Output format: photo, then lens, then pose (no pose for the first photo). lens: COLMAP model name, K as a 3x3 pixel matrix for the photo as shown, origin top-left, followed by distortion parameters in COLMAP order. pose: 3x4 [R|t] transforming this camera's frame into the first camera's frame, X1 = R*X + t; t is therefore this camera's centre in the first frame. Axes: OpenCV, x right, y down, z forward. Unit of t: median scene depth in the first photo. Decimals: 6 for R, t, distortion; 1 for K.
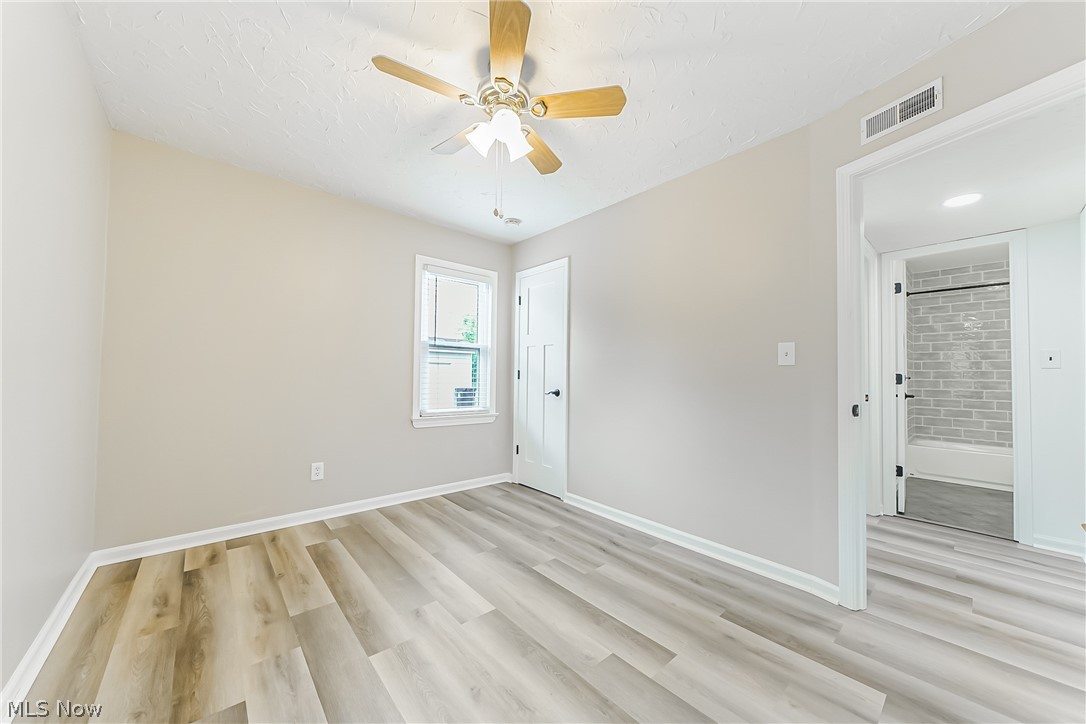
lens RADIAL K [[385.5, 0, 540.5], [0, 385.5, 366.0], [0, 0, 1]] dist [0.000570, -0.000106]
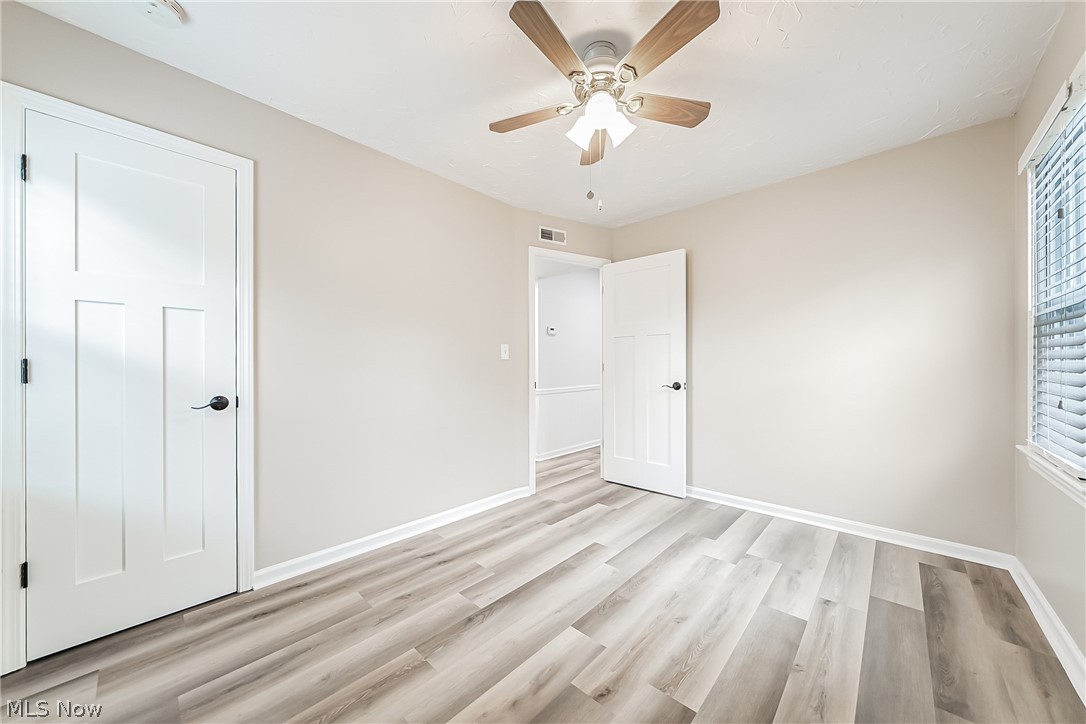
lens RADIAL K [[385.5, 0, 540.5], [0, 385.5, 366.0], [0, 0, 1]] dist [0.000570, -0.000106]
pose [[-0.107255, -0.011832, 0.994161, -0.954474], [-0.024105, 0.999666, 0.009297, 0.007163], [-0.993939, -0.022968, -0.107505, 1.121776]]
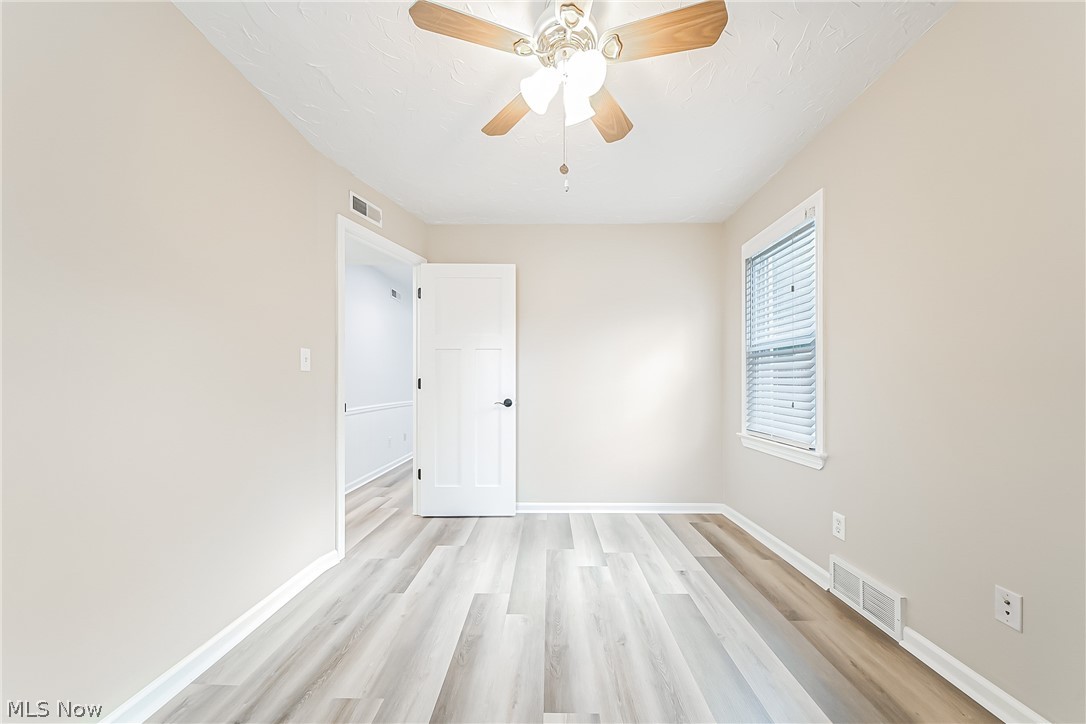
lens RADIAL K [[380.6, 0, 547.6], [0, 380.6, 383.8], [0, 0, 1]] dist [0.001017, -0.000010]
pose [[-0.751313, -0.011025, 0.659854, -0.546426], [-0.025307, 0.999606, -0.012112, 0.030057], [-0.659460, -0.025799, -0.751296, 1.458504]]
